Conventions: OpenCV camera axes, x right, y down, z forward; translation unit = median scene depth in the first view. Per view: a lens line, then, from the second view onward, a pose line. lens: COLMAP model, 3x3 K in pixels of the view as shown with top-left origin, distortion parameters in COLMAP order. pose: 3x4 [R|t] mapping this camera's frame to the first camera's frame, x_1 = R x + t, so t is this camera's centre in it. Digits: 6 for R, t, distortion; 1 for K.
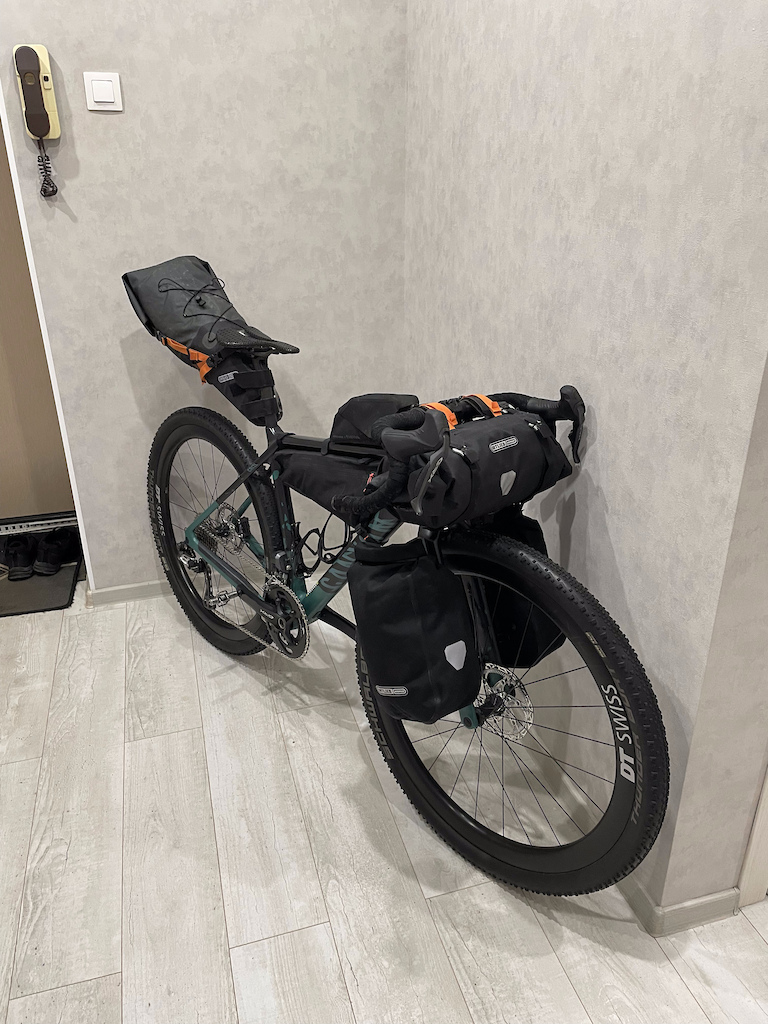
lens RADIAL K [[781.8, 0, 379.3], [0, 781.8, 515.3], [0, 0, 1]] dist [0.068899, -0.087249]
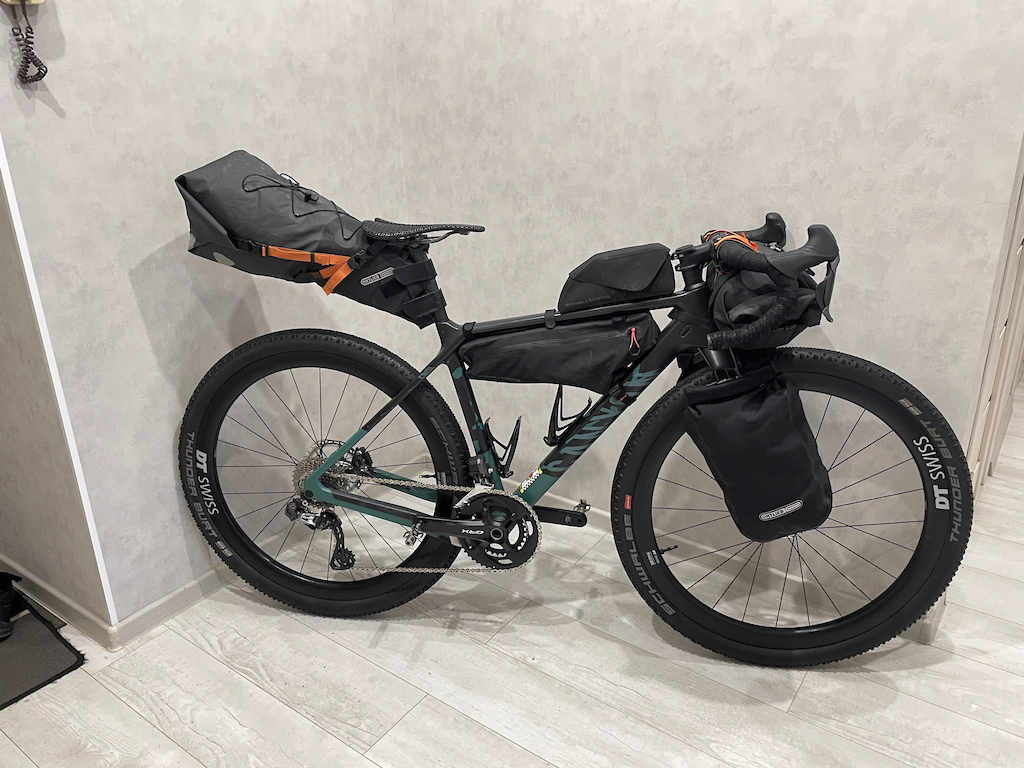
lens RADIAL K [[781.8, 0, 518.8], [0, 781.8, 380.7], [0, 0, 1]] dist [0.068899, -0.087249]
pose [[0.784957, -0.231479, 0.574682, -0.551526], [0.275571, 0.961220, 0.010772, -0.031544], [-0.554890, 0.149910, 0.818306, 0.216646]]
